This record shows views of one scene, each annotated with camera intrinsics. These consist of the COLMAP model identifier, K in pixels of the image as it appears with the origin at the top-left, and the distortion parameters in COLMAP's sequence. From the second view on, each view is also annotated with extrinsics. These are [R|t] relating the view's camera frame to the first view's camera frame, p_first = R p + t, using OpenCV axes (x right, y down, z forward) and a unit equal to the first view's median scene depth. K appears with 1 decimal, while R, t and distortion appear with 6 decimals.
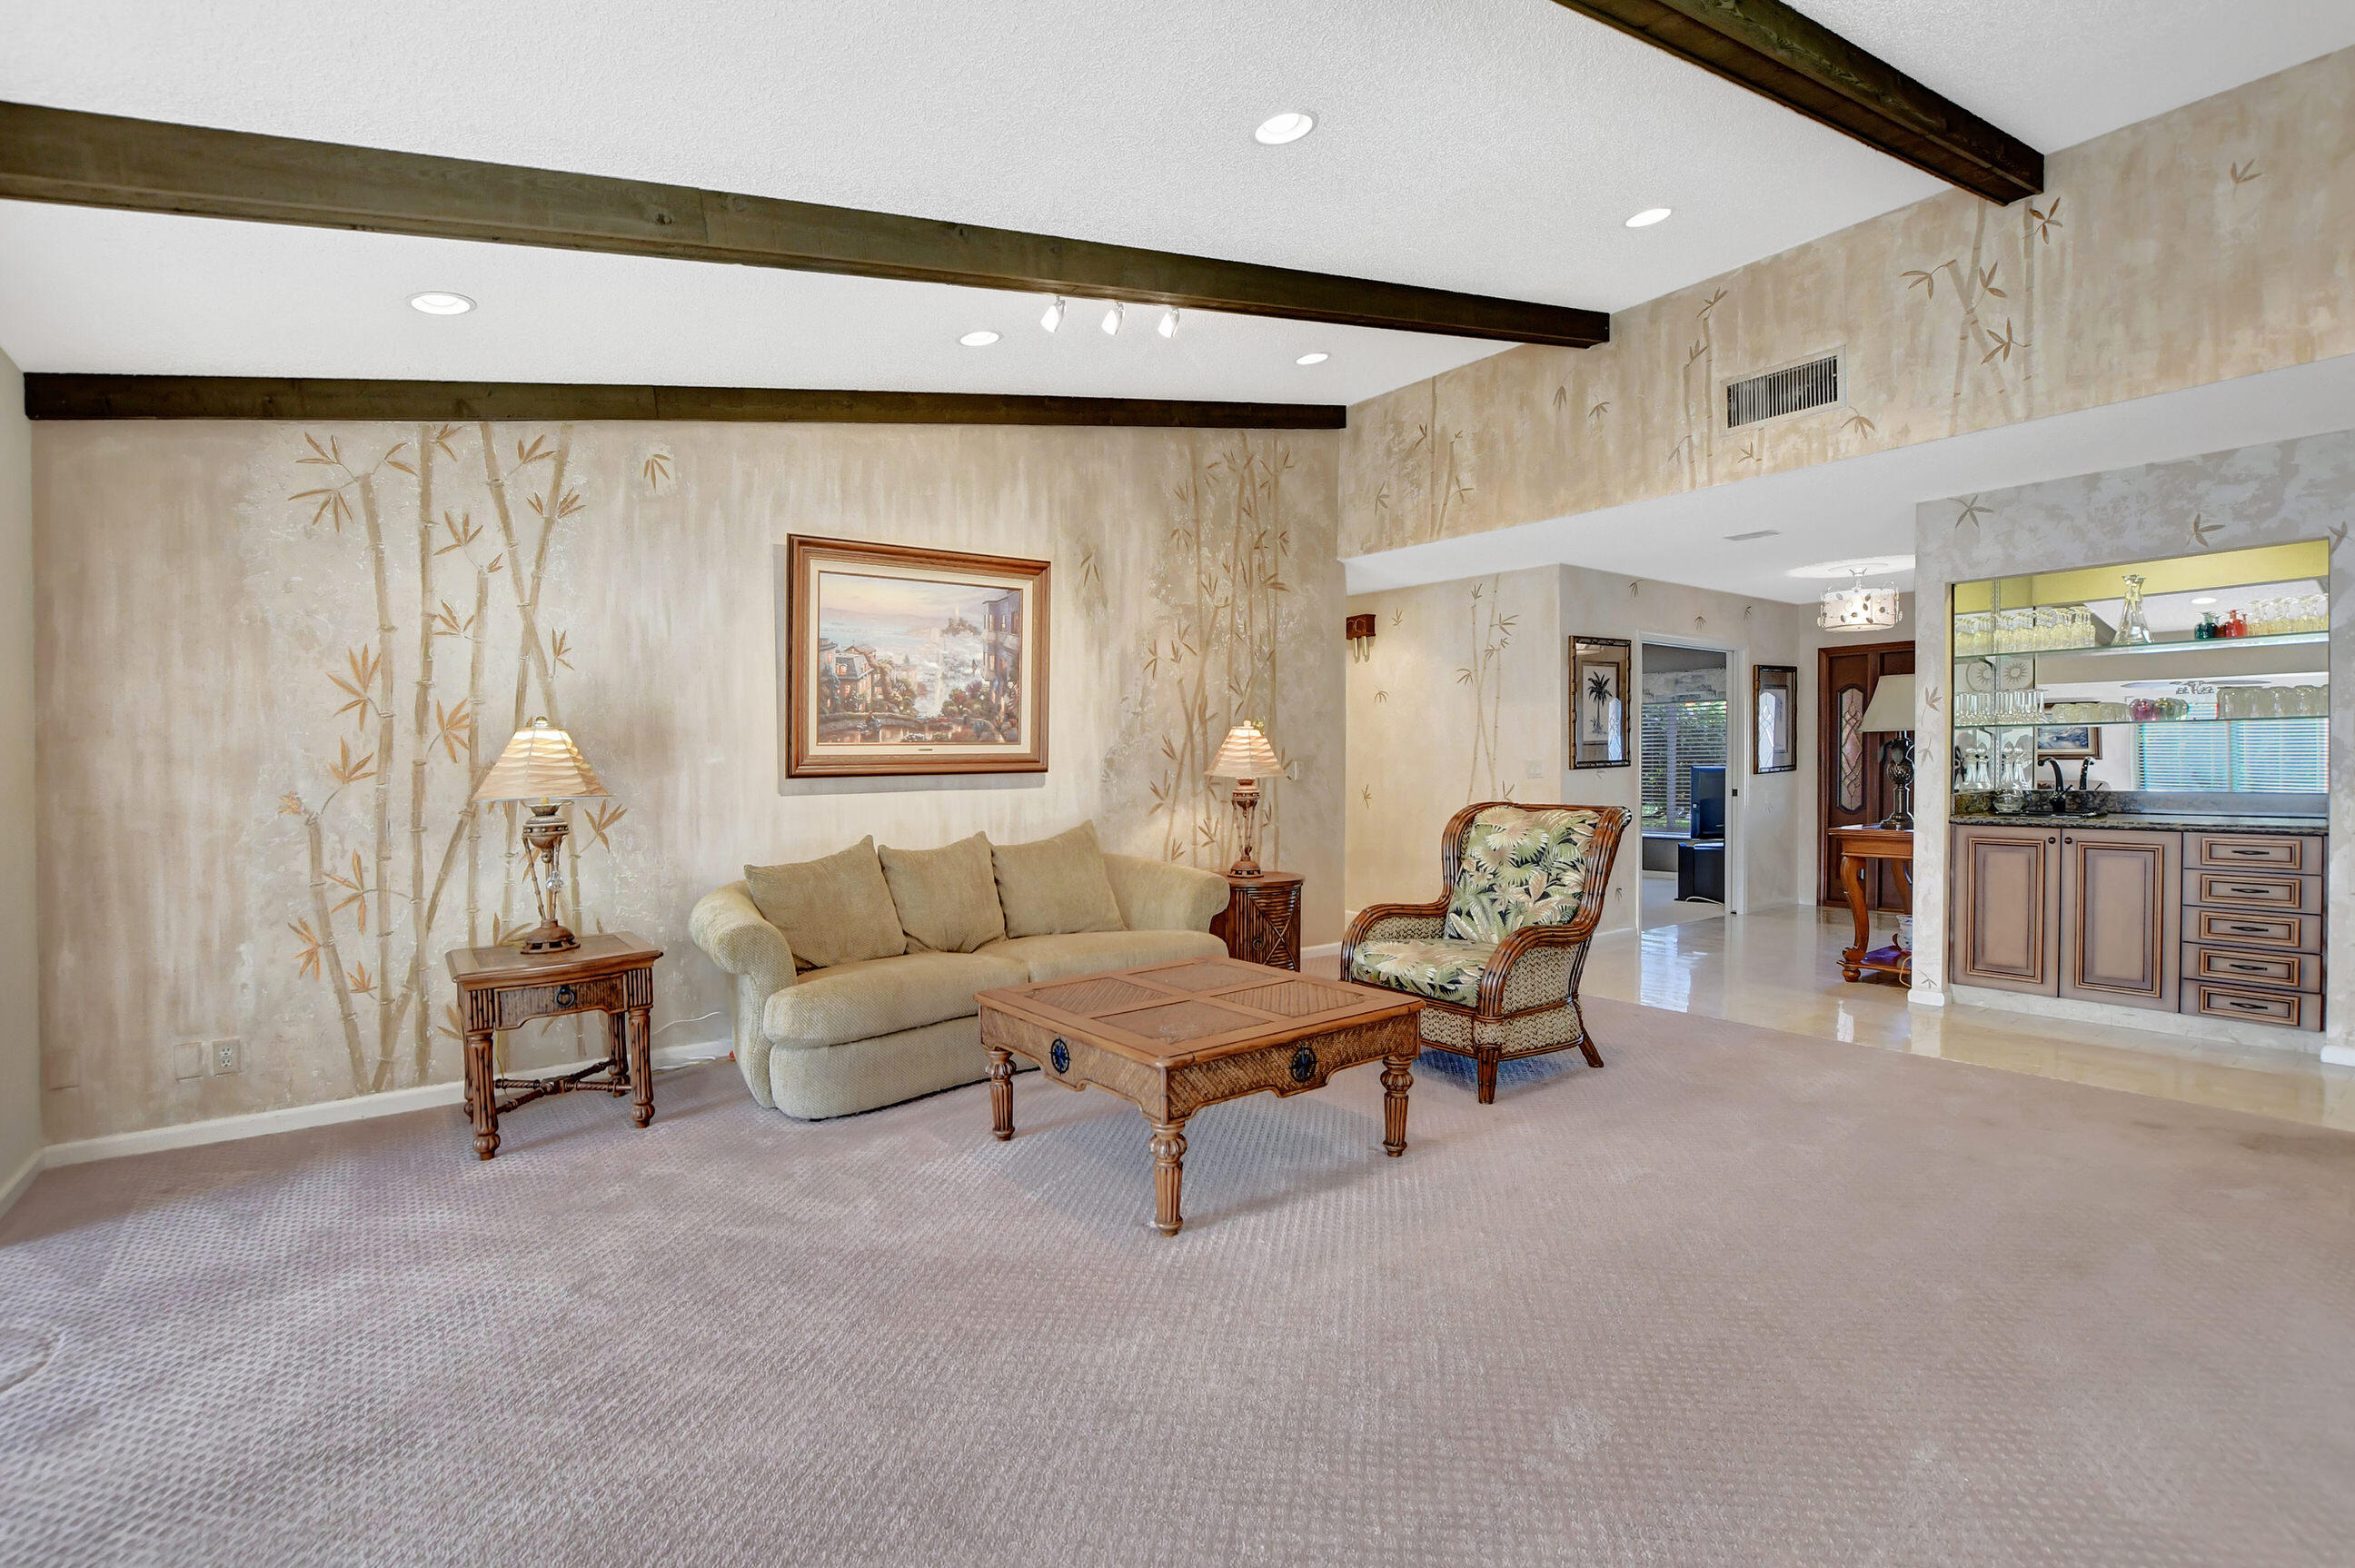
lens RADIAL K [[1070.5, 0, 1163.8], [0, 1070.5, 773.0], [0, 0, 1]] dist [-0.039324, 0.011520]
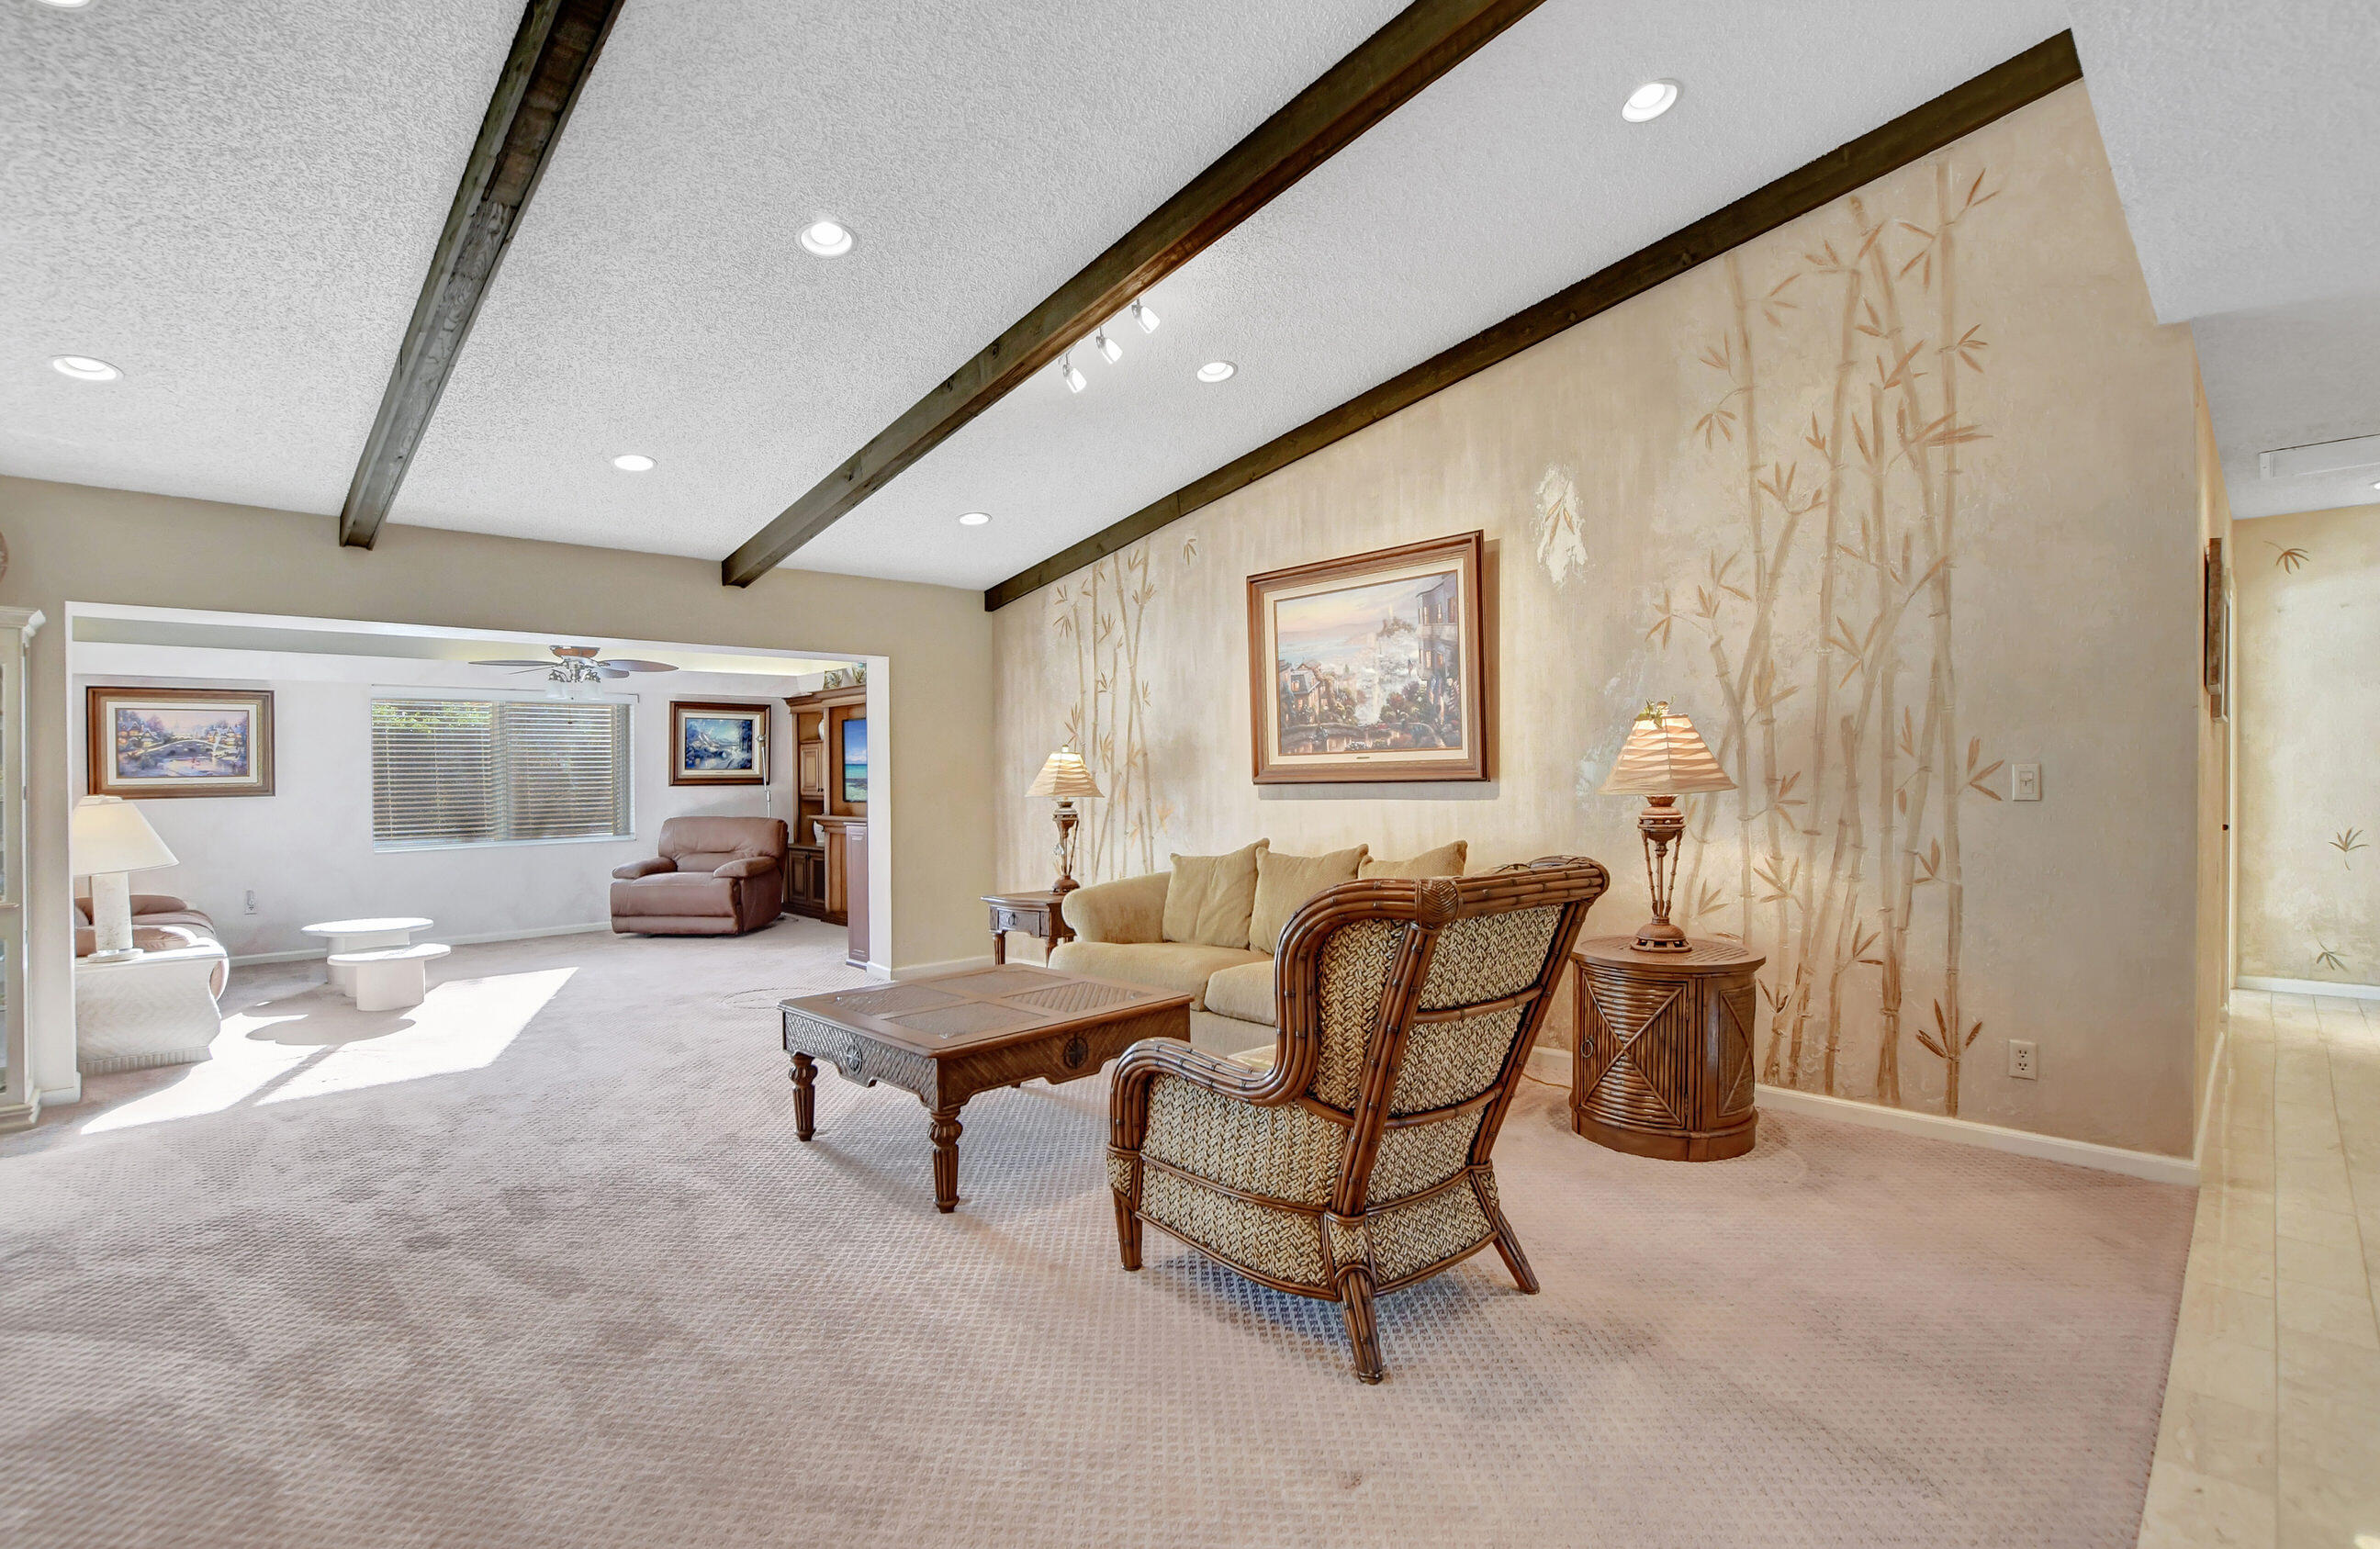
lens RADIAL K [[1086.2, 0, 1158.6], [0, 1086.2, 764.4], [0, 0, 1]] dist [-0.020809, 0.000160]
pose [[0.127161, 0.000648, -0.991882, 0.784864], [0.007817, 0.999968, 0.001655, -0.019354], [0.991851, -0.007964, 0.127152, 0.714886]]
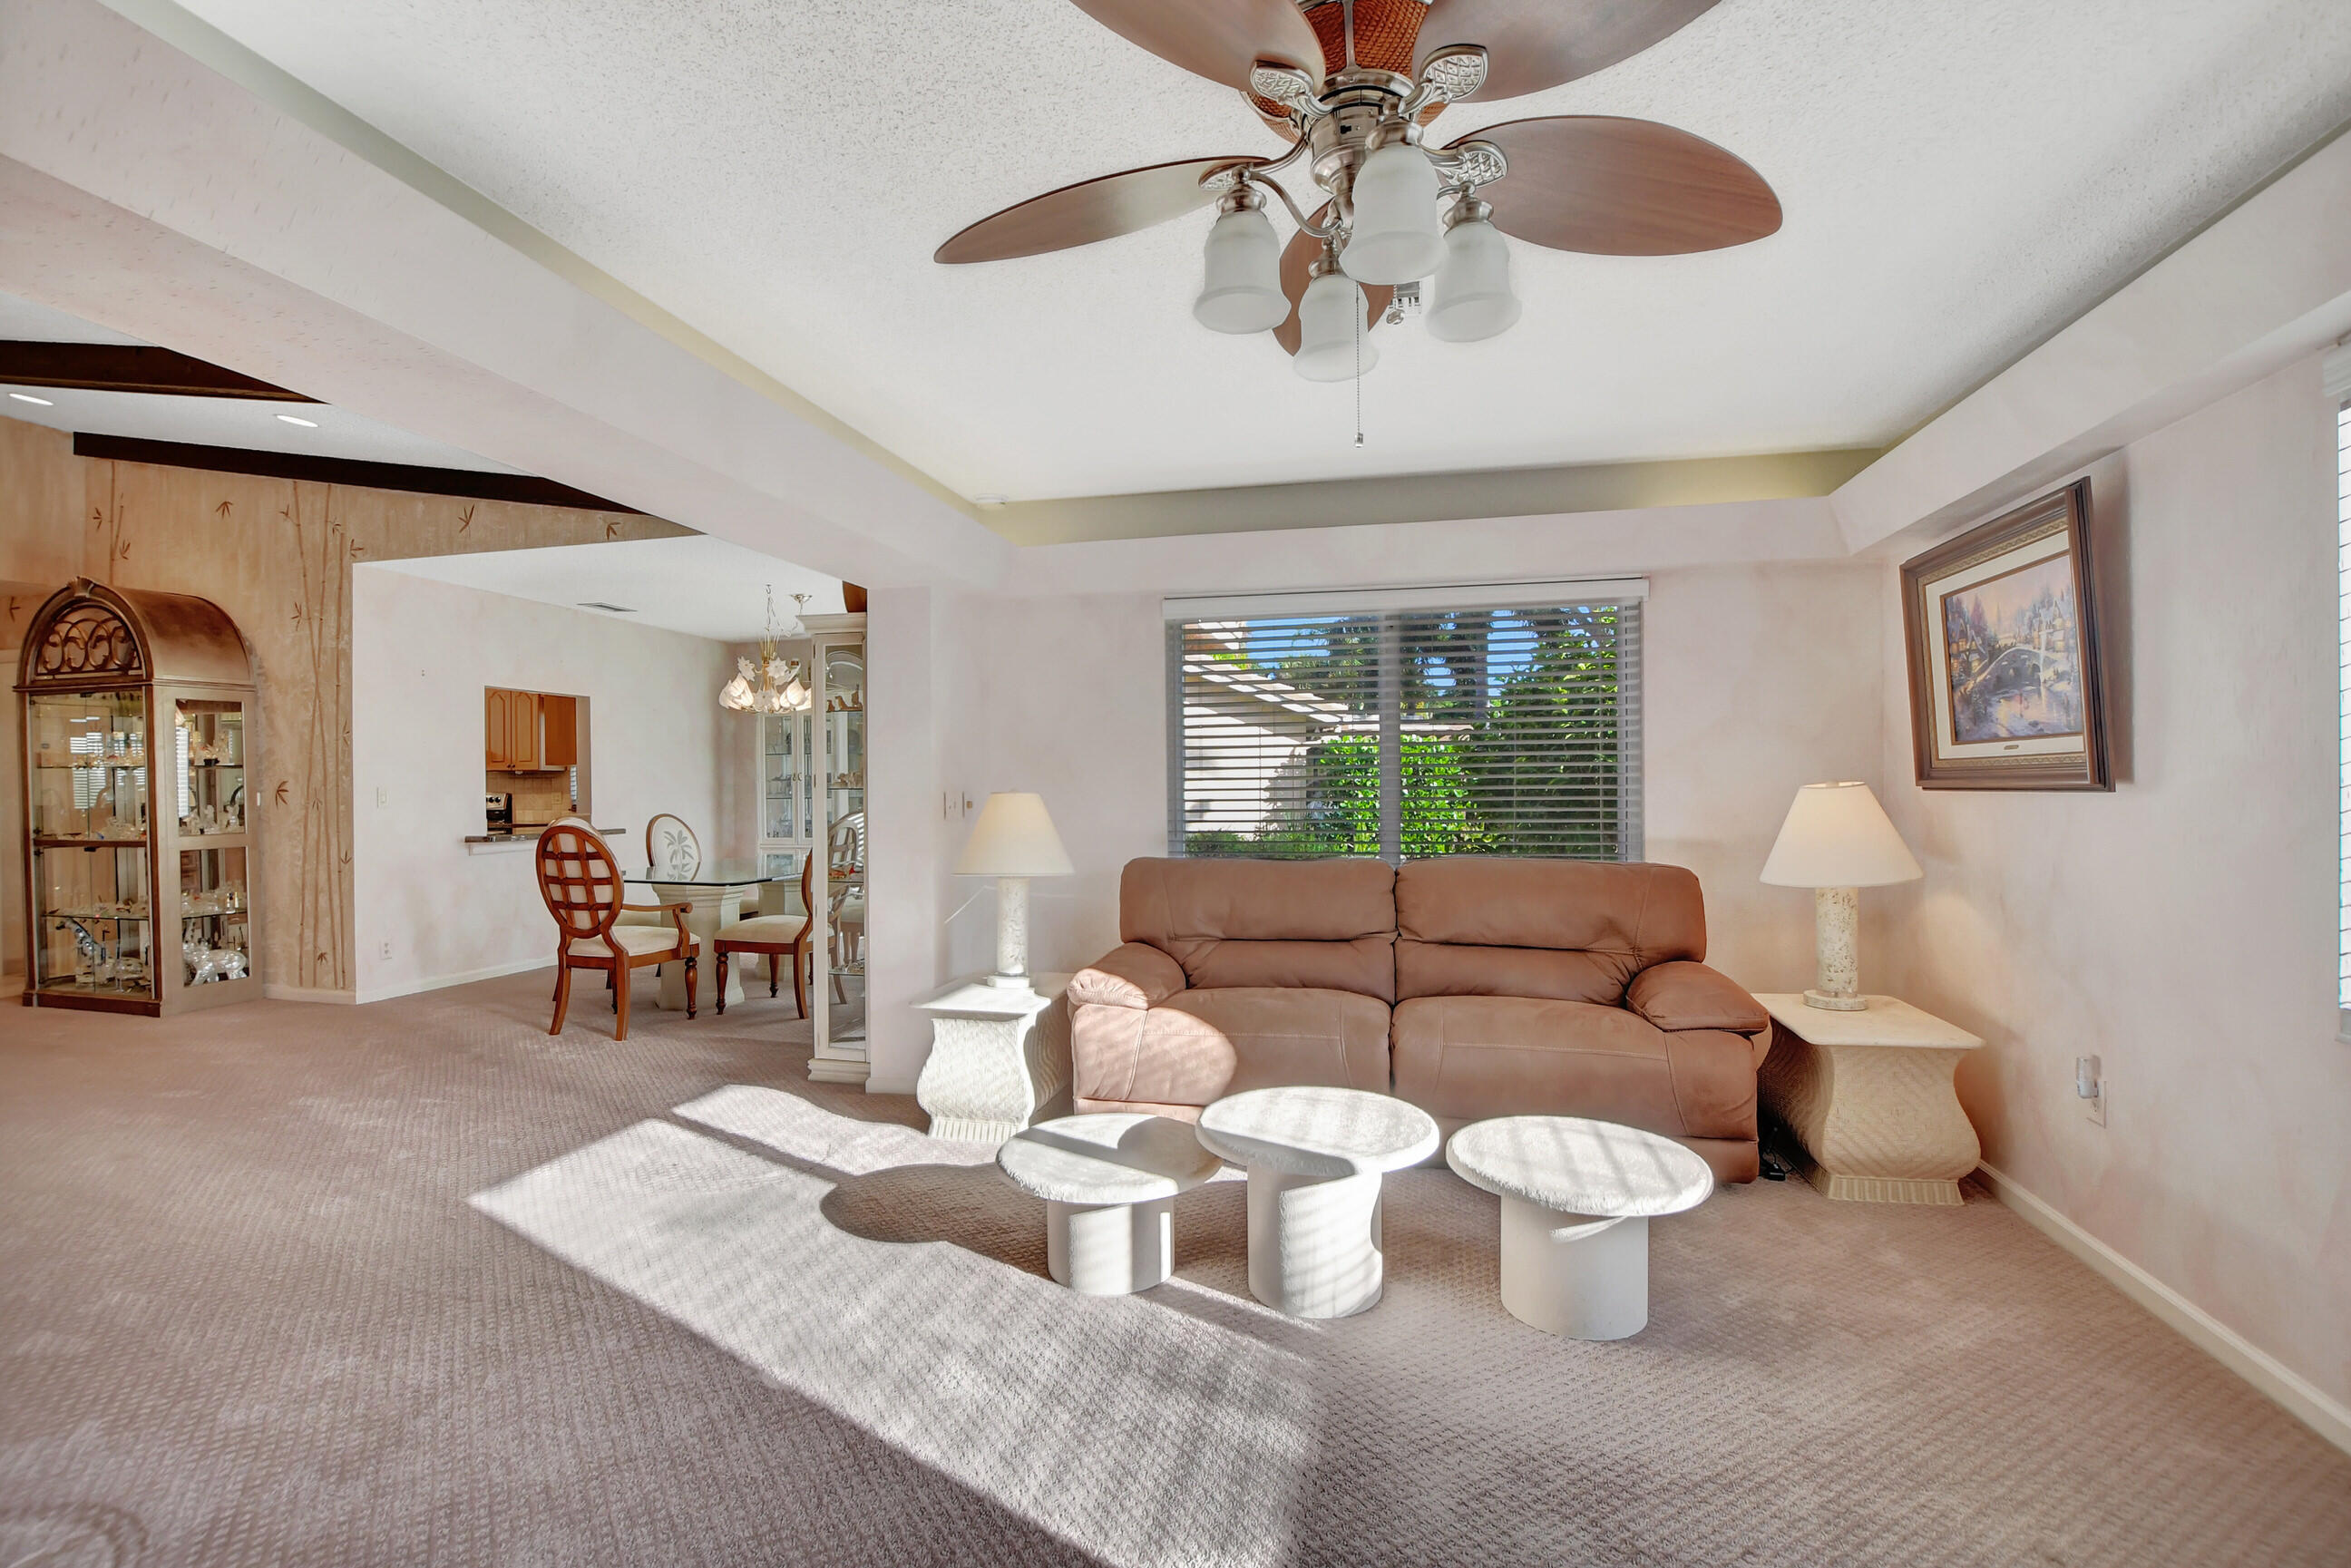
lens RADIAL K [[1048.1, 0, 1172.2], [0, 1048.1, 796.0], [0, 0, 1]] dist [-0.026987, 0.000620]
pose [[-0.650632, 0.005844, 0.759370, -1.002533], [0.019773, 0.999762, 0.009248, 0.007576], [-0.759135, 0.021032, -0.650593, 0.304711]]
